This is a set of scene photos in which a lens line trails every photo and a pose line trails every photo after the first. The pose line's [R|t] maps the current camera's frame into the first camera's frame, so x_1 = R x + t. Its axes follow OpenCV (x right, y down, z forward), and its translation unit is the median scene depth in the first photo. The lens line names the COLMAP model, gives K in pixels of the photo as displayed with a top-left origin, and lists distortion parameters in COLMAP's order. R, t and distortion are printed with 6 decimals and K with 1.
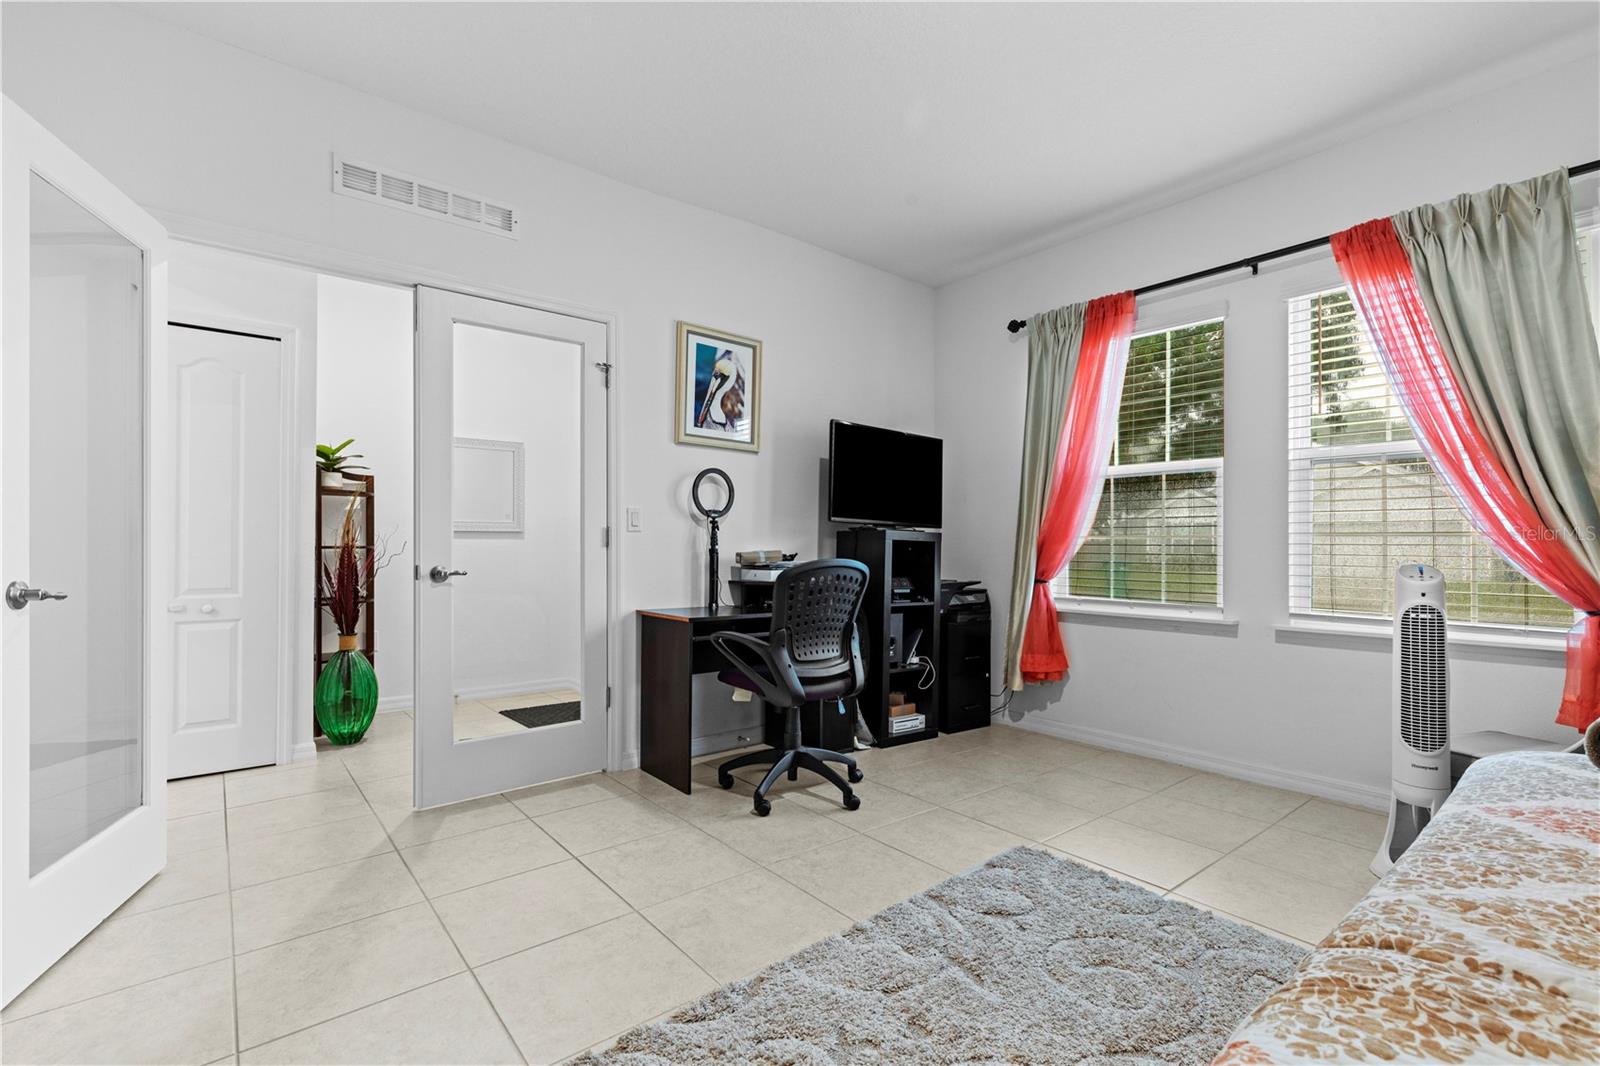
lens RADIAL K [[719.3, 0, 806.5], [0, 719.3, 545.3], [0, 0, 1]] dist [-0.002763, -0.000262]
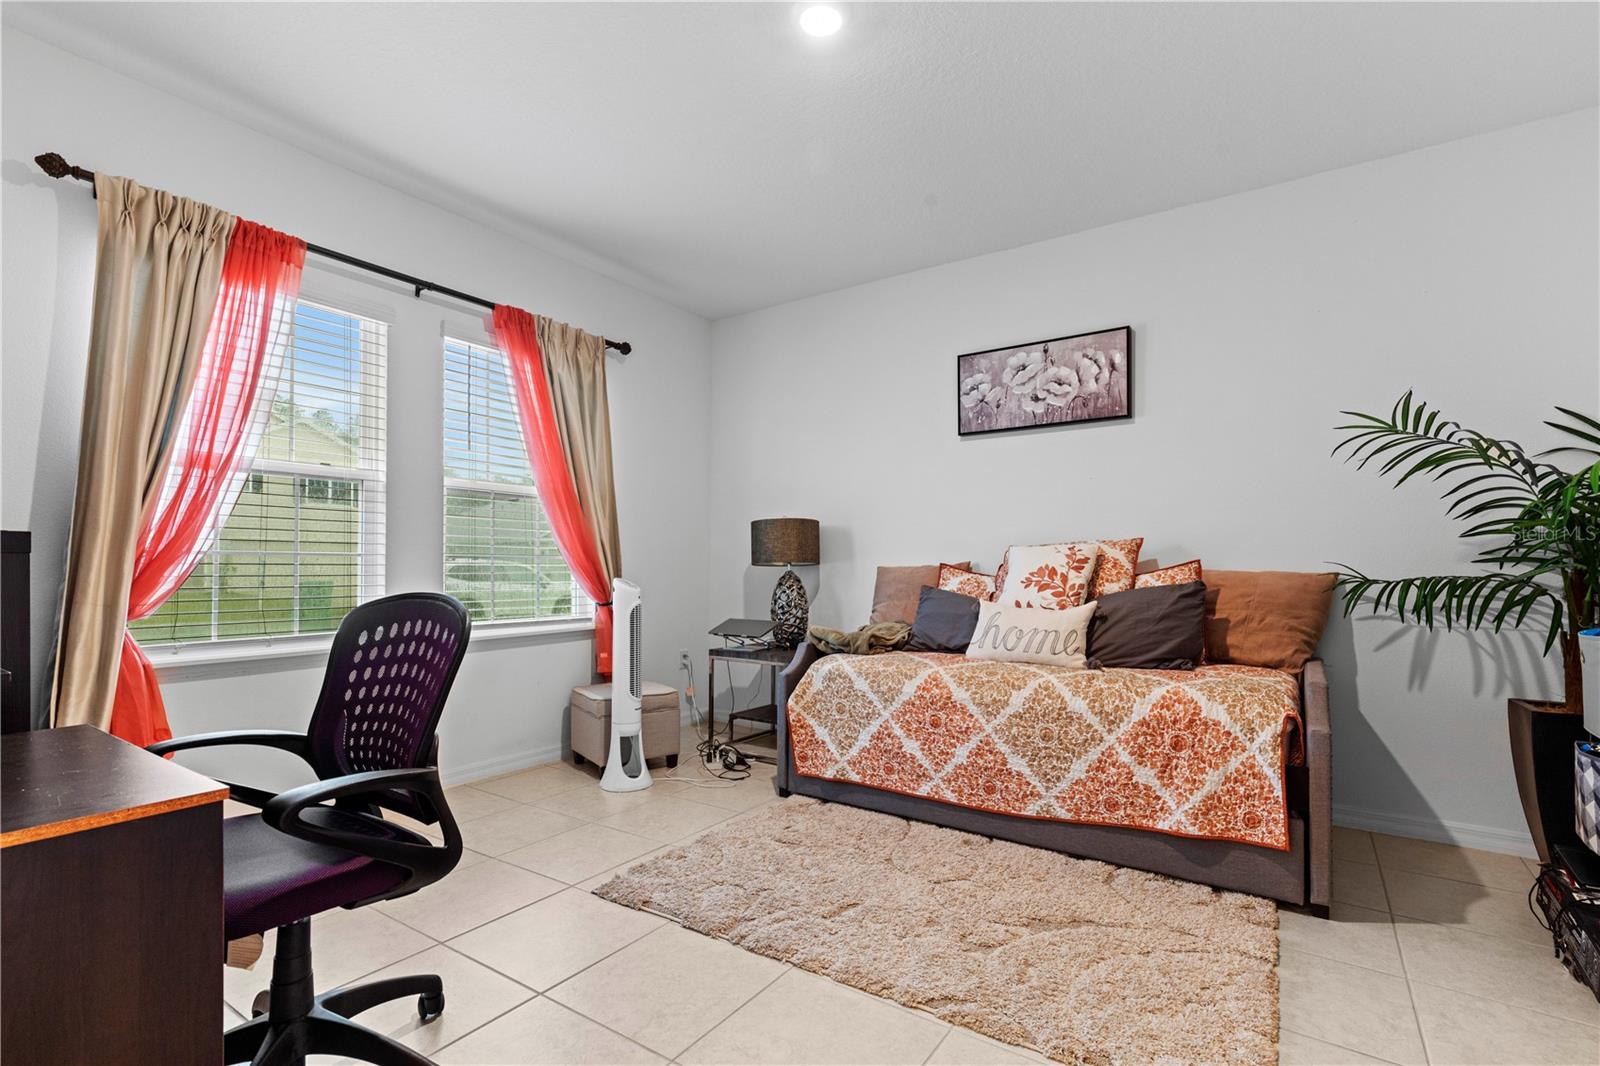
lens RADIAL K [[725.8, 0, 805.4], [0, 725.8, 552.9], [0, 0, 1]] dist [0.014038, 0.000124]
pose [[-0.273744, 0.020101, 0.961593, -0.560131], [0.002920, 0.999794, -0.020069, 0.008091], [-0.961798, -0.002686, -0.273746, 0.823640]]
